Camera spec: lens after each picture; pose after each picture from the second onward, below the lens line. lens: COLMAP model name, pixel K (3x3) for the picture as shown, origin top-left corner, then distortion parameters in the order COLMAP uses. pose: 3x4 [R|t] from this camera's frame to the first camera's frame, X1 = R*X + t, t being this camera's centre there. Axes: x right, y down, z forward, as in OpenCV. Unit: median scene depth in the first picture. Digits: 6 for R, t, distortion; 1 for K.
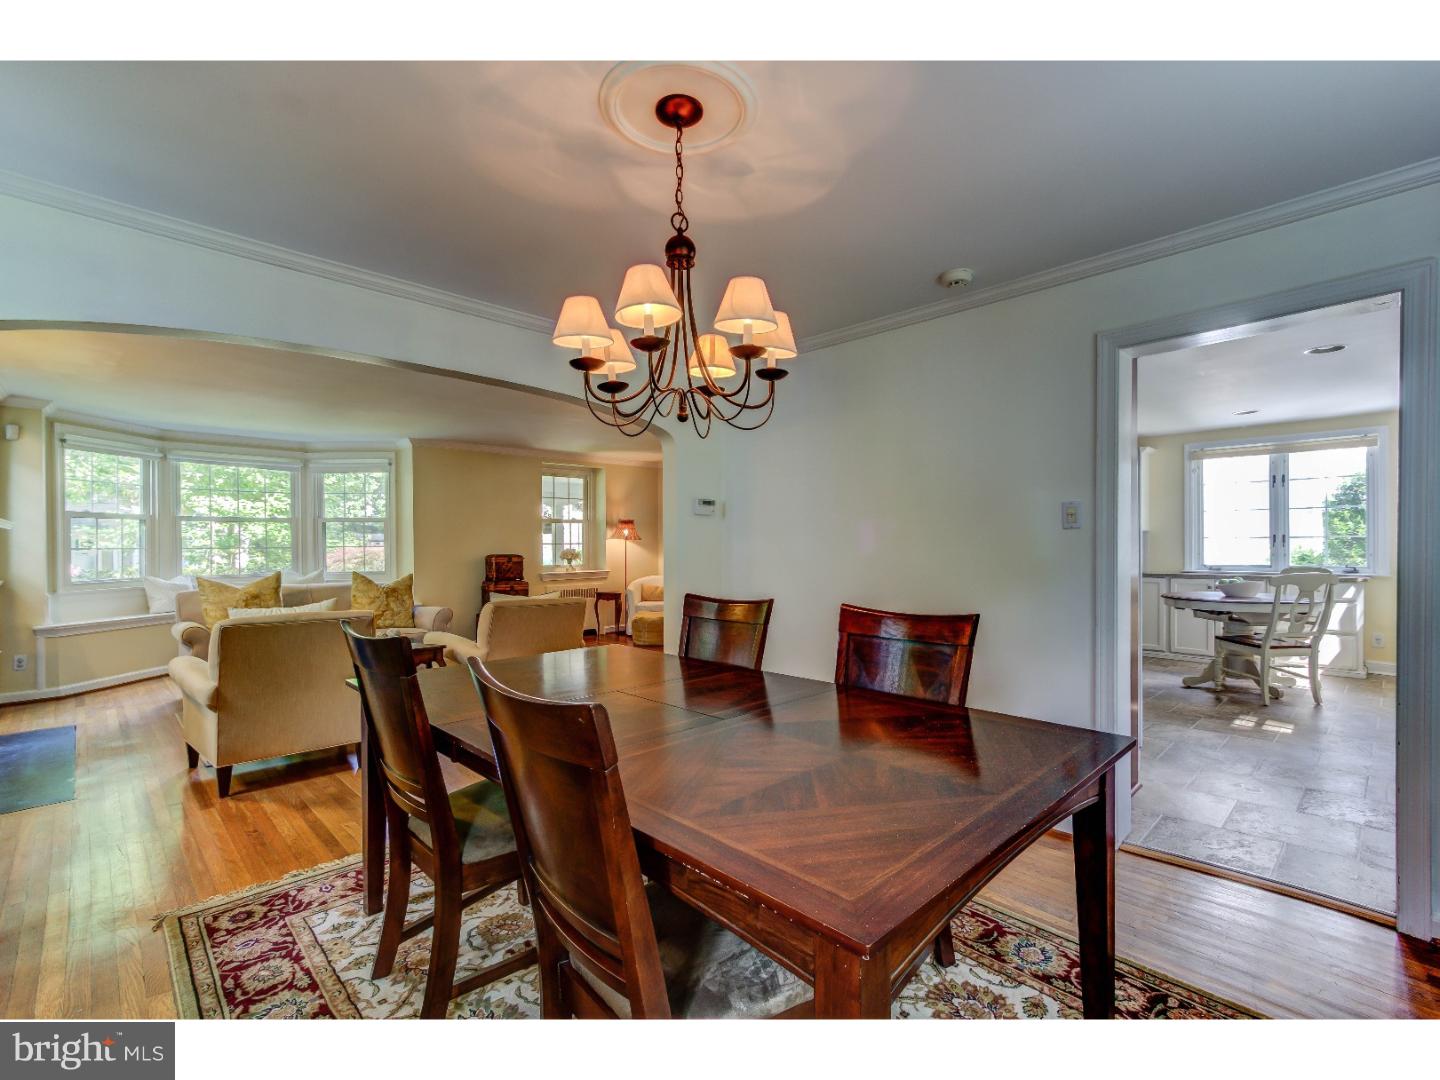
lens RADIAL K [[654.6, 0, 712.5], [0, 654.6, 552.5], [0, 0, 1]] dist [-0.004174, 0.004044]
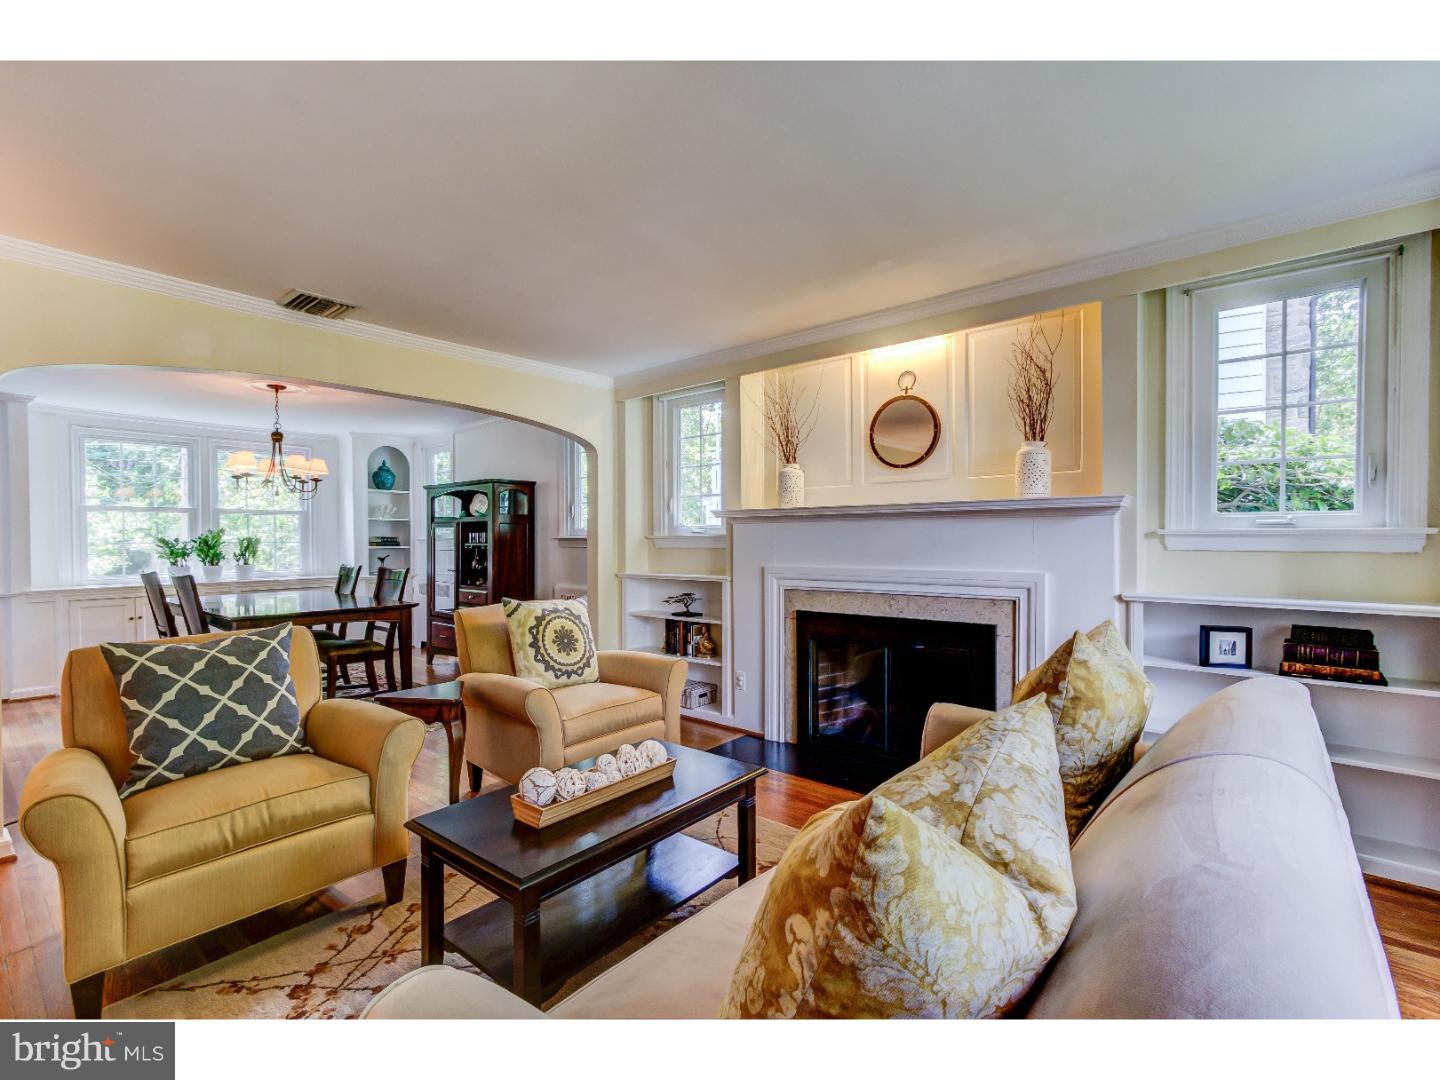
lens RADIAL K [[654.6, 0, 724.5], [0, 654.6, 544.5], [0, 0, 1]] dist [-0.004174, 0.004044]
pose [[0.991745, 0.015339, 0.127304, 1.241337], [-0.014471, 0.999865, -0.007740, -0.004130], [-0.127406, 0.005833, 0.991834, -1.666528]]
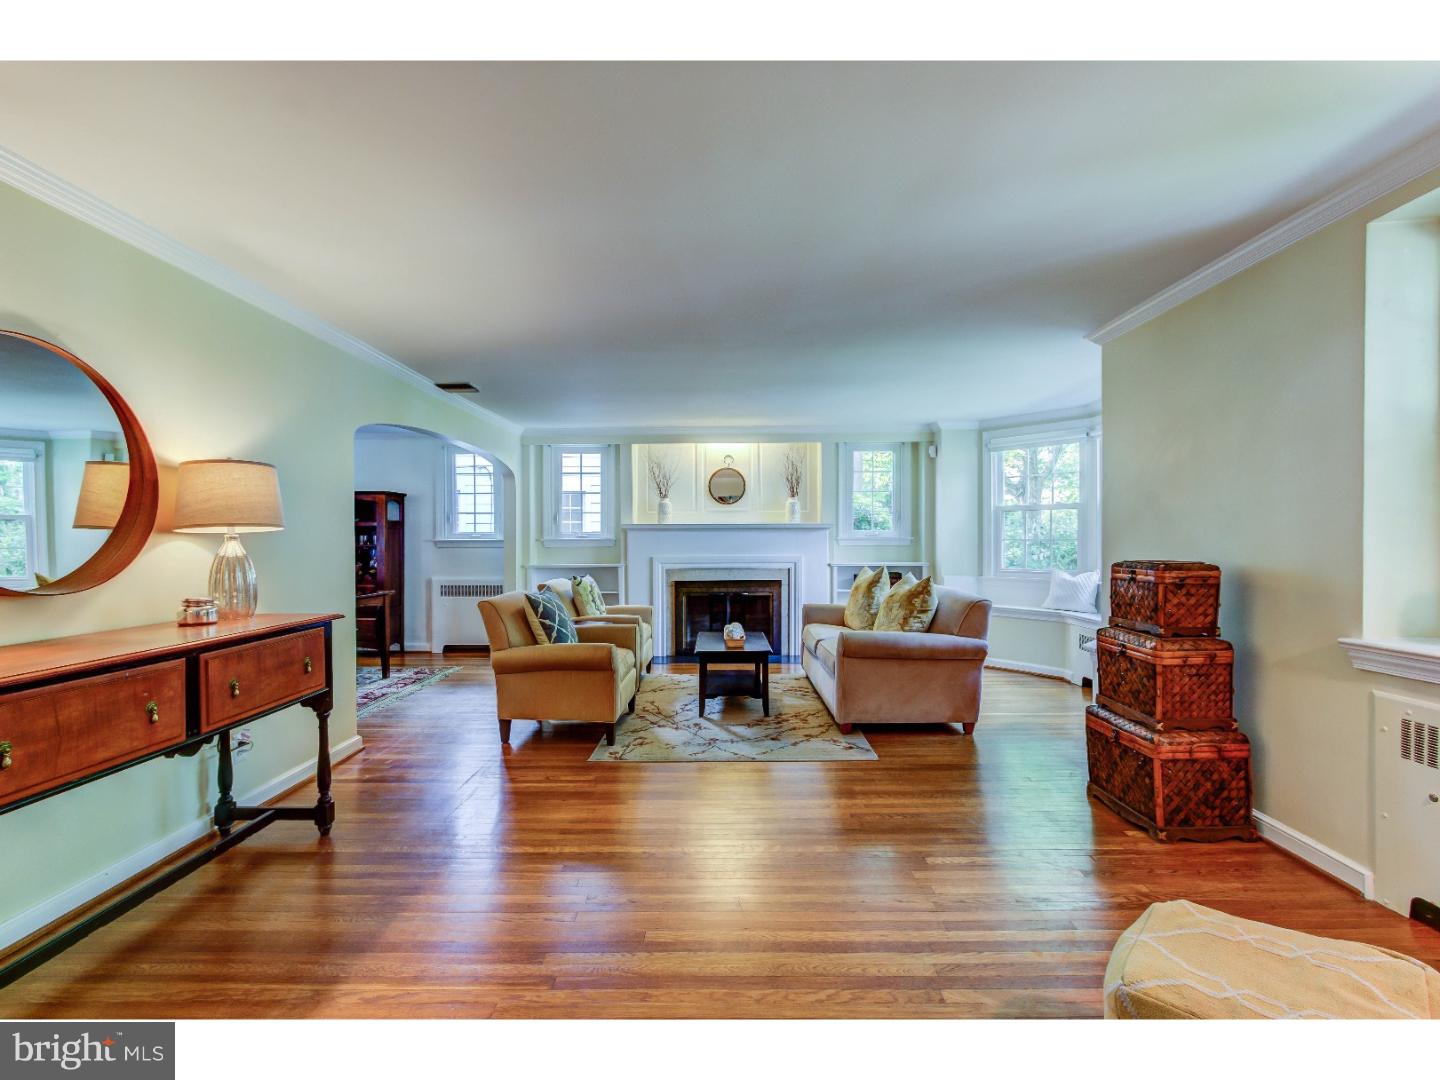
lens RADIAL K [[654.6, 0, 722.7], [0, 654.6, 555.4], [0, 0, 1]] dist [-0.004174, 0.004044]
pose [[0.682329, 0.001428, 0.731044, -0.578708], [-0.001368, 0.999999, -0.000677, 0.037488], [-0.731044, -0.000538, 0.682330, -2.308347]]
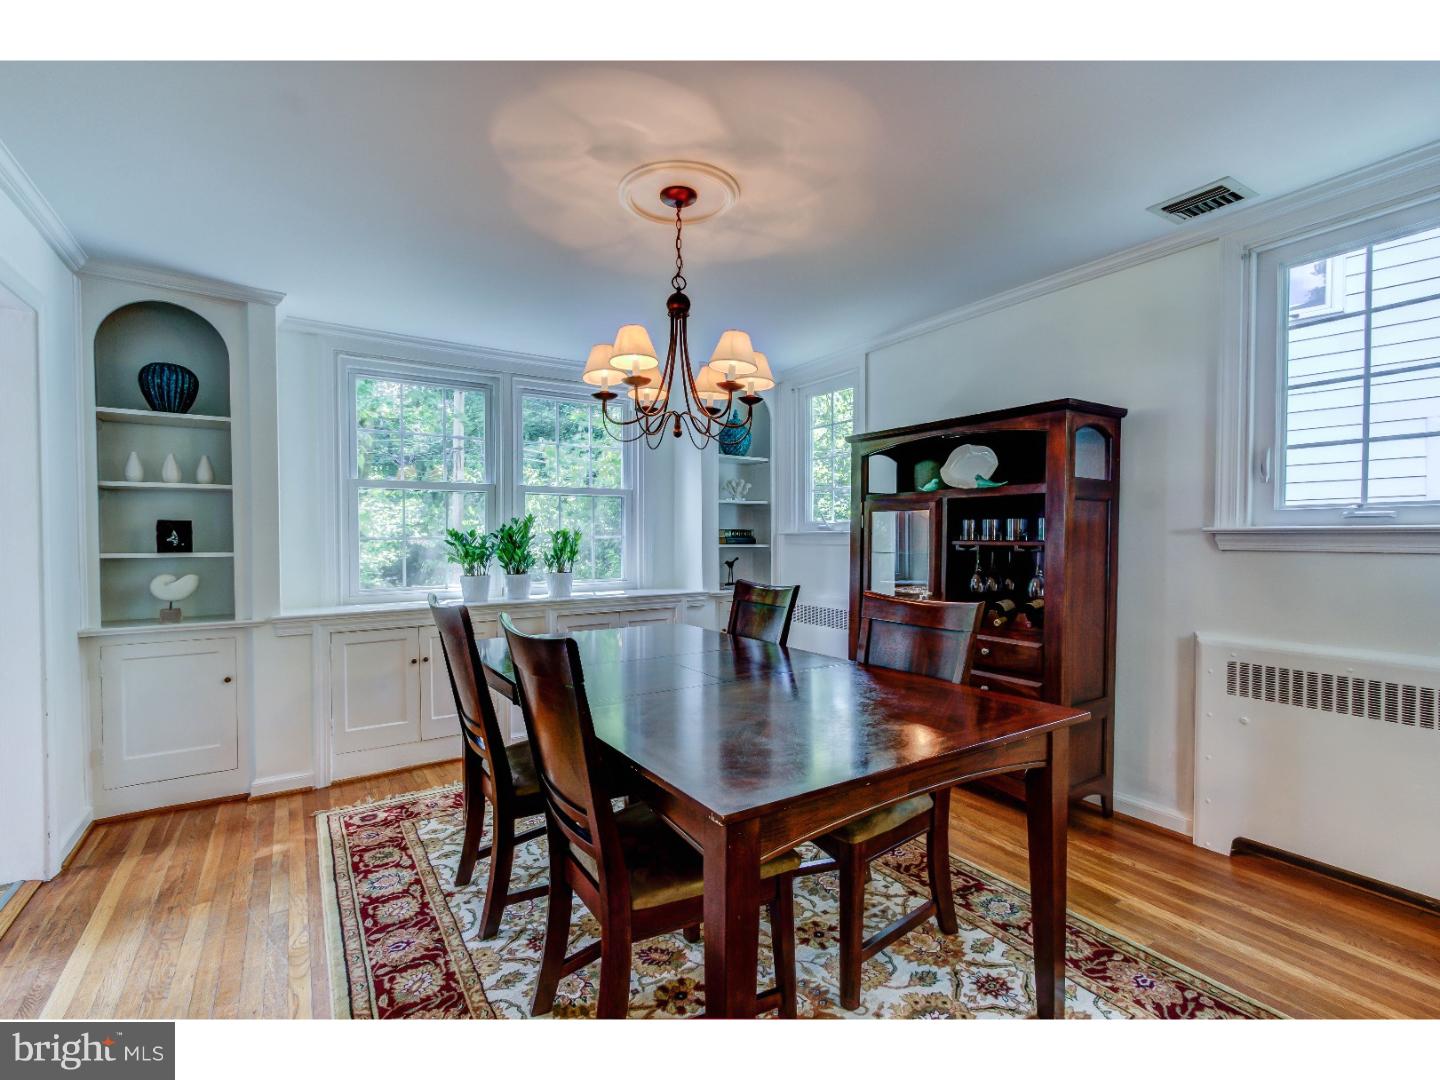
lens RADIAL K [[654.6, 0, 723.2], [0, 654.6, 543.5], [0, 0, 1]] dist [-0.004174, 0.004044]
pose [[0.986552, 0.020066, -0.162214, 0.208422], [-0.019983, 0.999798, 0.002143, -0.001716], [0.162224, 0.001127, 0.986753, -0.199313]]
